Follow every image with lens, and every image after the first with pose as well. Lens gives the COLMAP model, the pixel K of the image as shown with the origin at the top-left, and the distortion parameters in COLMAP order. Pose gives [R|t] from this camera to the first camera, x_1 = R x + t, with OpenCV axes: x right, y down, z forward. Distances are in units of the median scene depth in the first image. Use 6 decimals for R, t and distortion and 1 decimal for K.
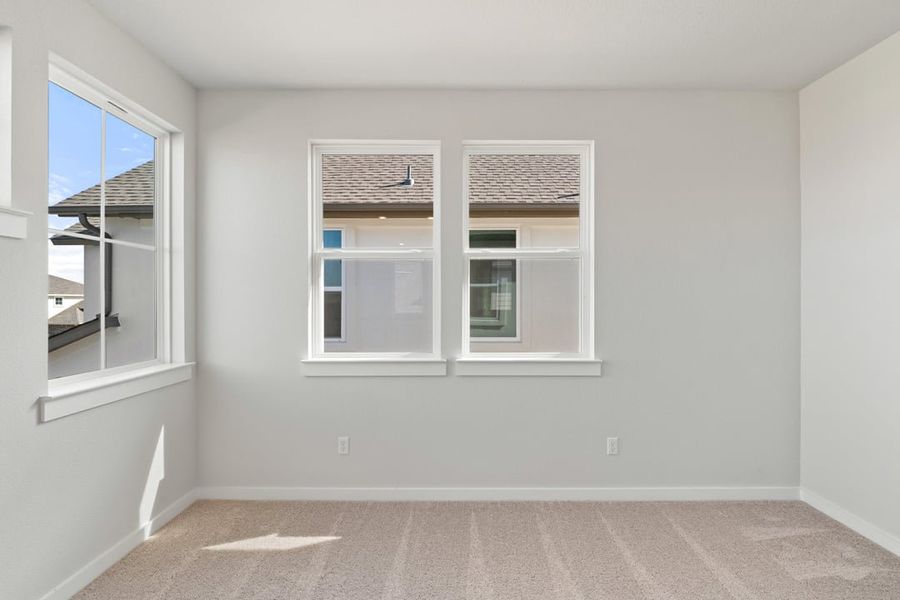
lens RADIAL K [[418.6, 0, 454.9], [0, 418.6, 298.0], [0, 0, 1]] dist [0.001449, -0.000984]
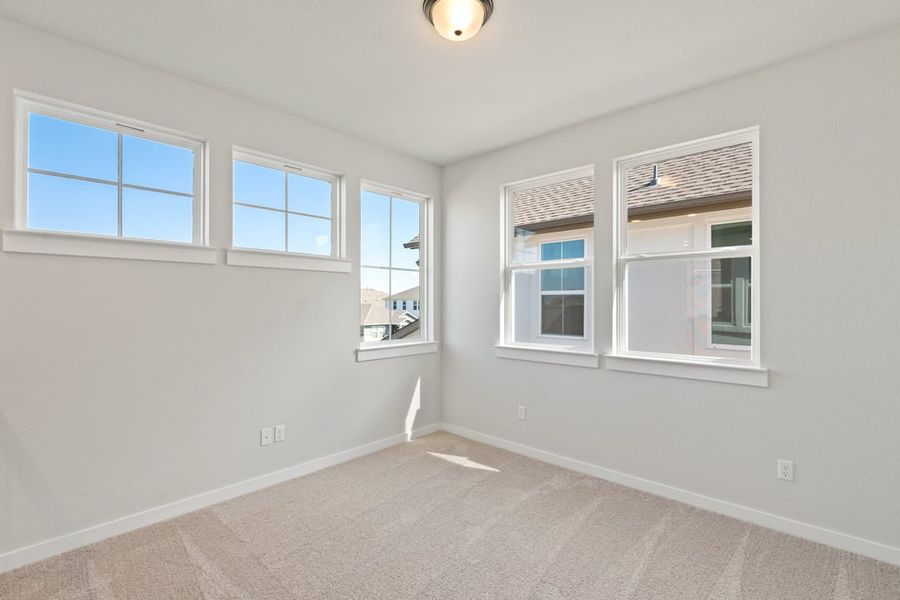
lens RADIAL K [[407.5, 0, 451.1], [0, 407.5, 300.9], [0, 0, 1]] dist [-0.003364, -0.000878]
pose [[0.733160, -0.001338, -0.680054, 0.454854], [-0.000914, 0.999995, -0.002953, 0.006041], [0.680055, 0.002786, 0.733156, -0.092438]]
